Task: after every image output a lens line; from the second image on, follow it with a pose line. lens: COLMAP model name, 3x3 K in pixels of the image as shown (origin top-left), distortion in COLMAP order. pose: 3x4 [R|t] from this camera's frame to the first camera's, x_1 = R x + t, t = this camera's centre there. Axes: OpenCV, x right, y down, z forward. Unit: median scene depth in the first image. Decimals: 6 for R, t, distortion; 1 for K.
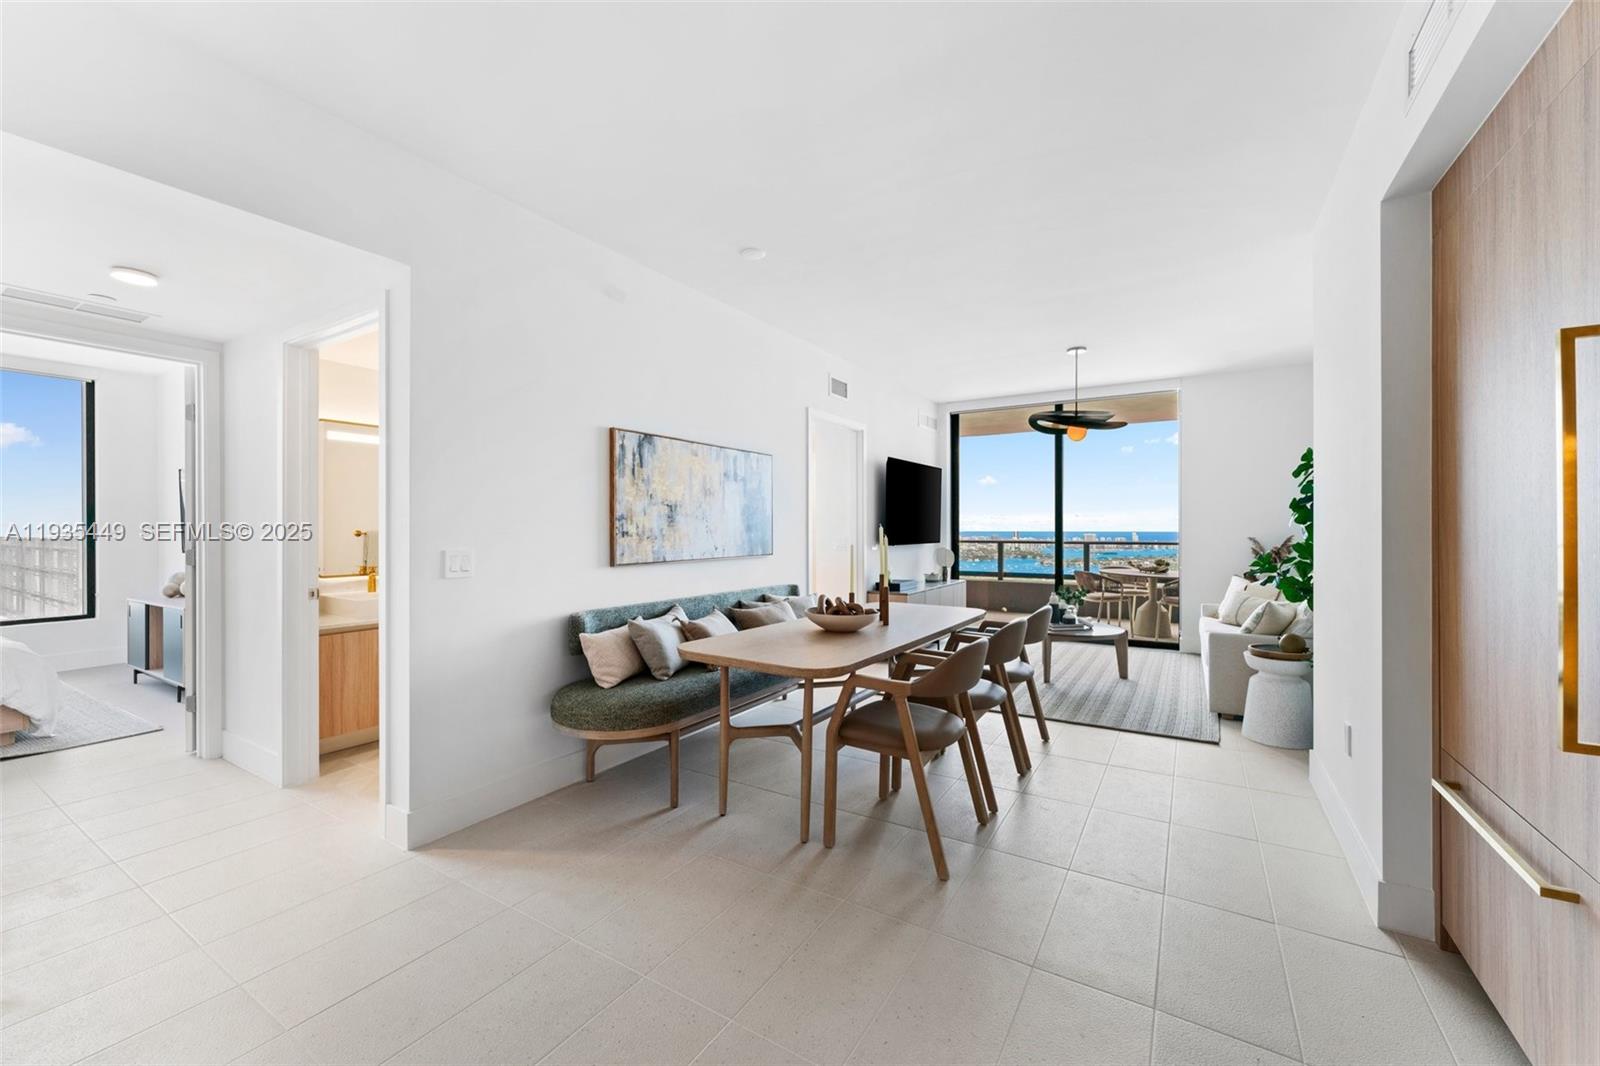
lens RADIAL K [[636.8, 0, 802.3], [0, 636.8, 534.7], [0, 0, 1]] dist [-0.002134, -0.000859]
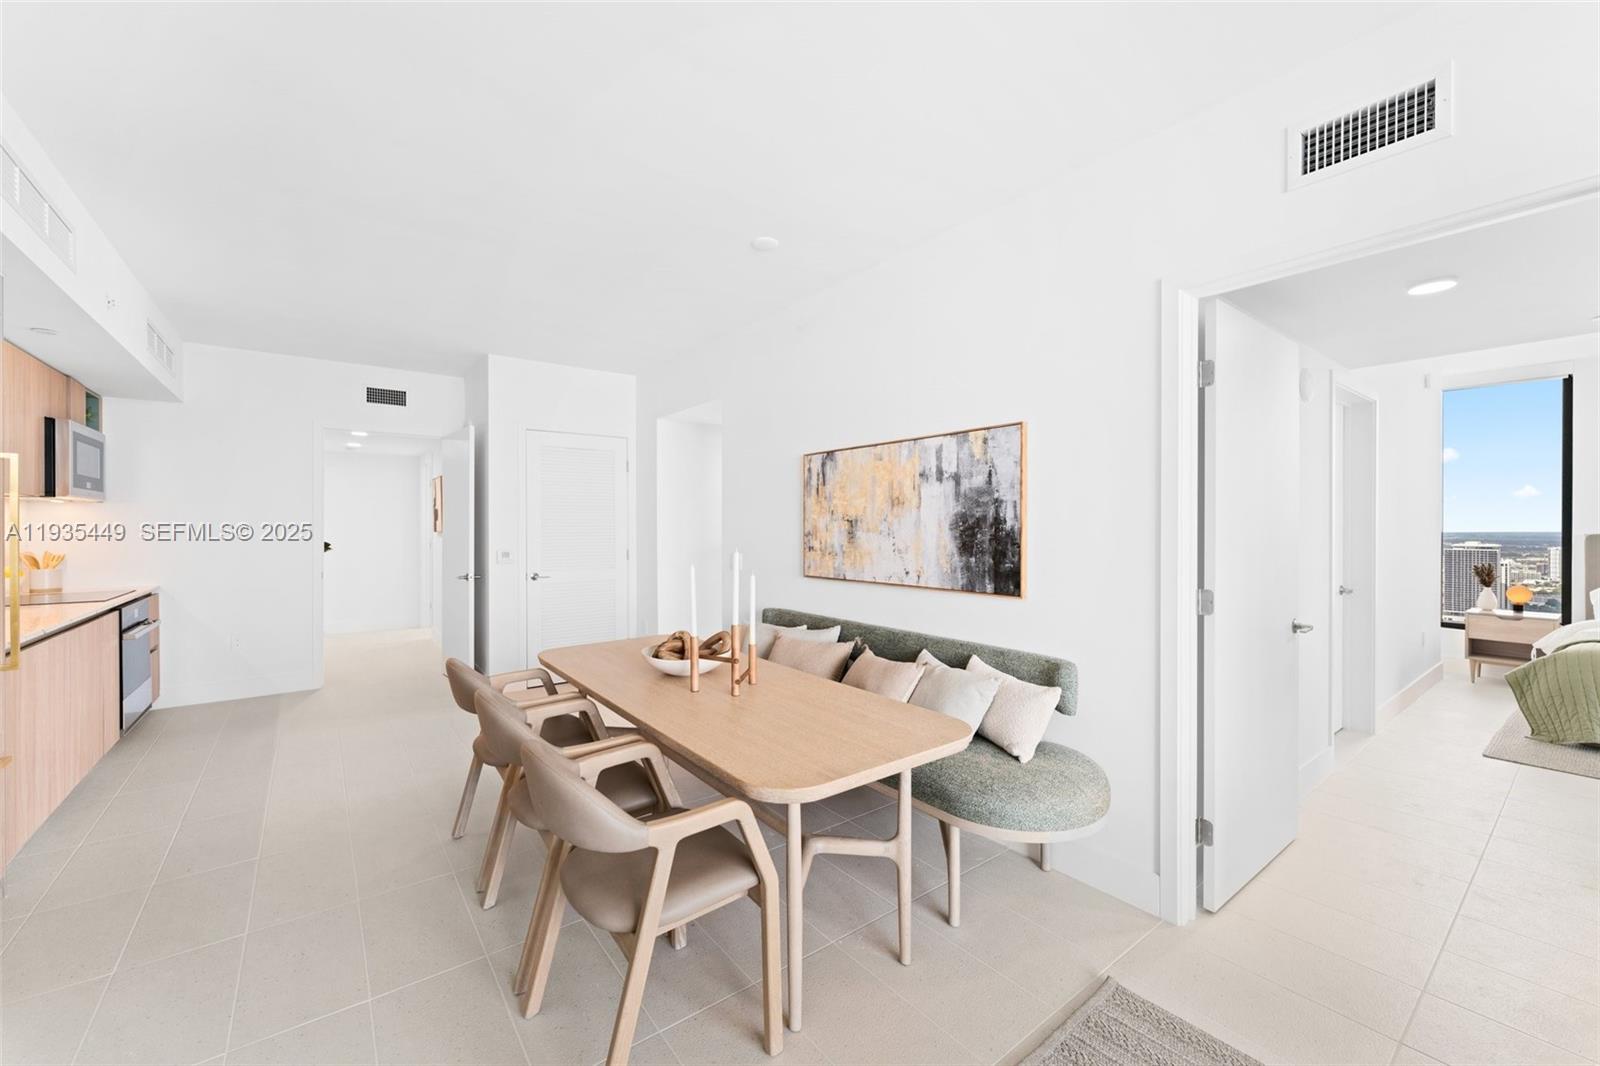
lens RADIAL K [[636.8, 0, 797.7], [0, 636.8, 532.6], [0, 0, 1]] dist [-0.002134, -0.000859]
pose [[-0.359035, 0.005957, -0.933305, 0.615906], [-0.012058, 0.999867, 0.011021, -0.033410], [0.933246, 0.015210, -0.358916, 1.121510]]
